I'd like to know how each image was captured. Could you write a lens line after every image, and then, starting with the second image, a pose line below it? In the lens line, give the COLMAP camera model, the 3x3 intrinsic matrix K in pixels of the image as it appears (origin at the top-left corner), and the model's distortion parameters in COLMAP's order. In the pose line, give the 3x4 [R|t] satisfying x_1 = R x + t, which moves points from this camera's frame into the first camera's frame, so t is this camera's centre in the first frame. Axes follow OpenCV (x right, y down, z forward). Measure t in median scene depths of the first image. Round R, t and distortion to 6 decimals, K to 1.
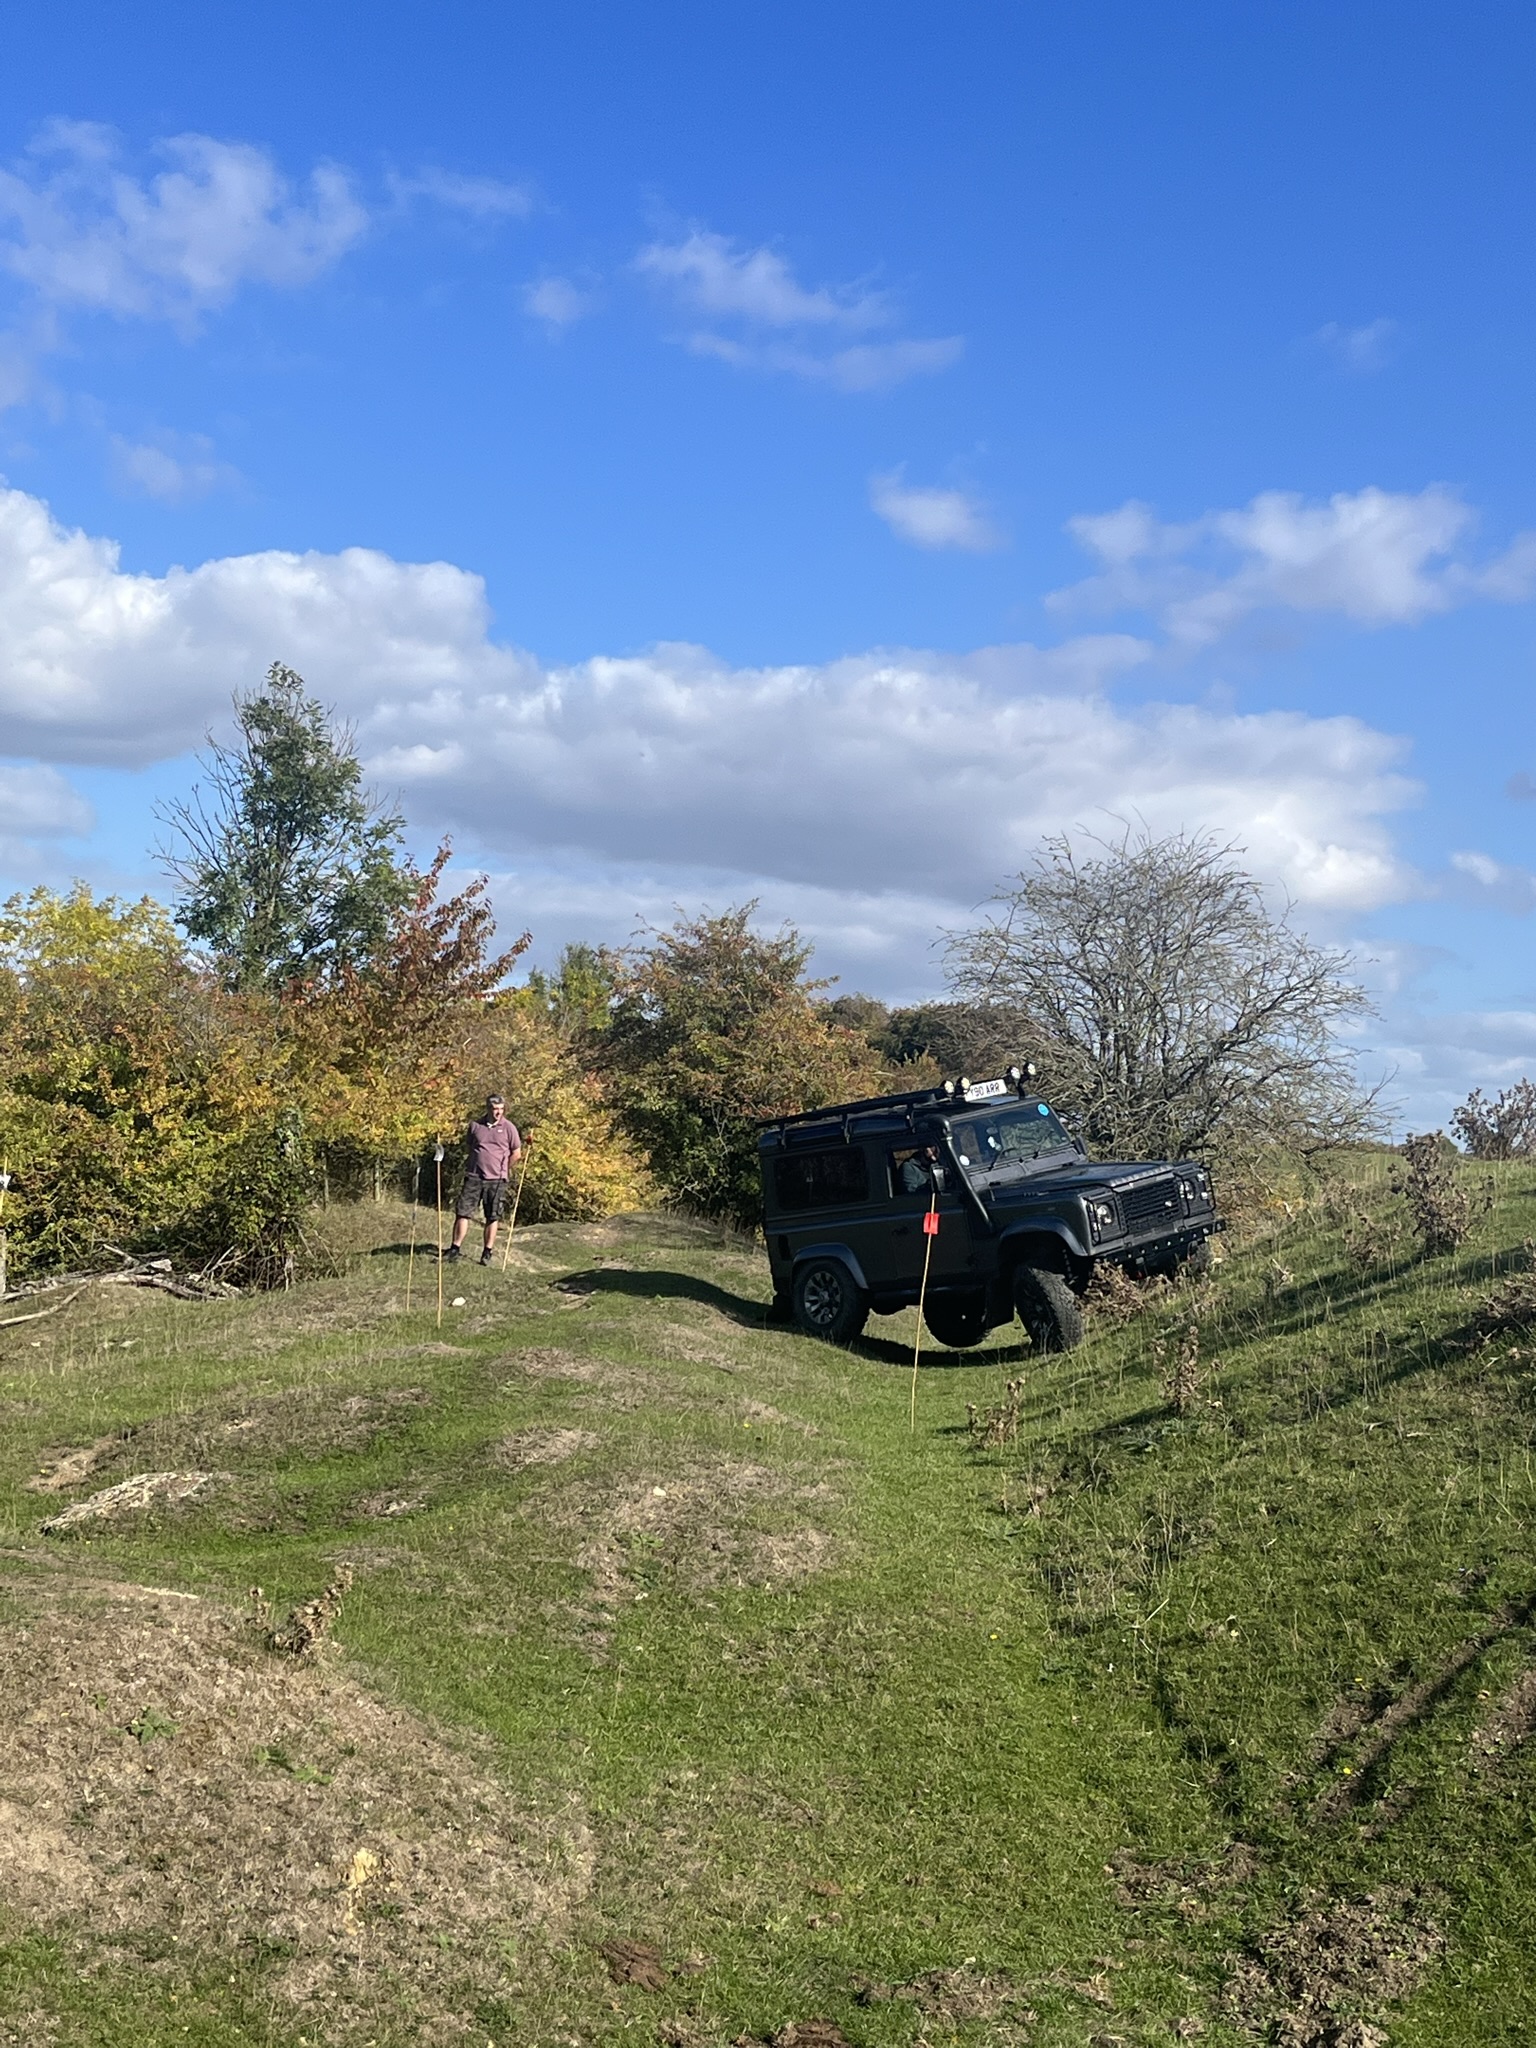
lens RADIAL K [[2853.4, 0, 801.8], [0, 2853.4, 993.6], [0, 0, 1]] dist [0.155633, -0.524575]
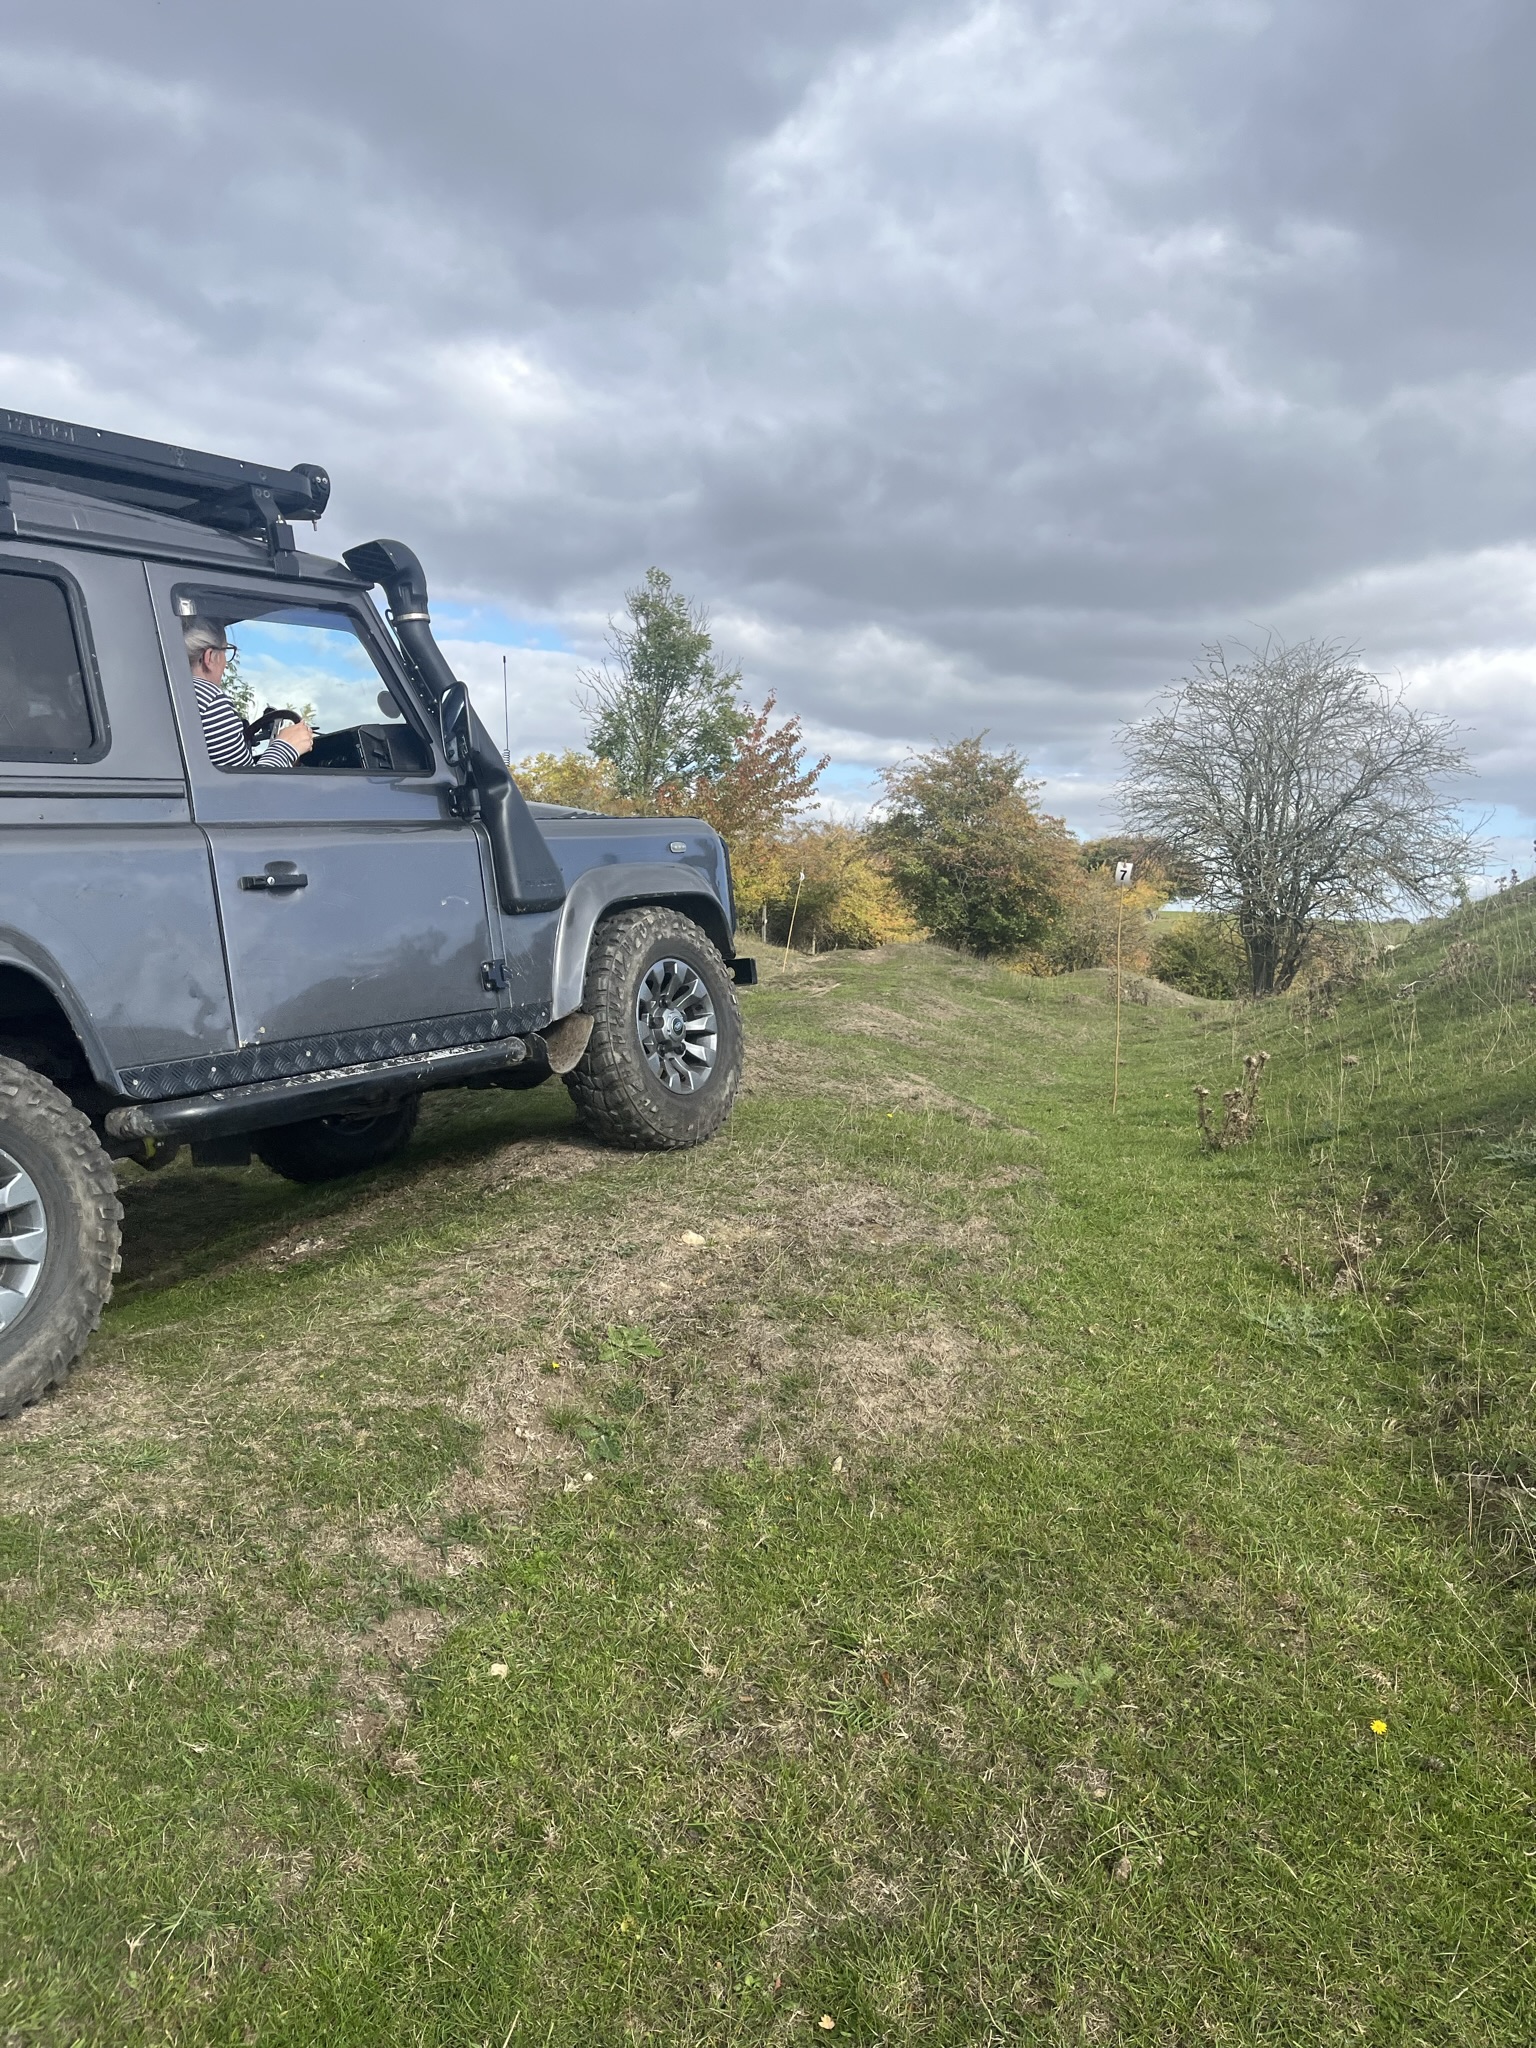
lens RADIAL K [[1538.3, 0, 785.8], [0, 1538.3, 1033.4], [0, 0, 1]] dist [0.077230, -0.100213]
pose [[0.987466, -0.003440, -0.157796, 0.006239], [0.021949, 0.993042, 0.115700, 0.029698], [0.156300, -0.117714, 0.980670, 0.217169]]
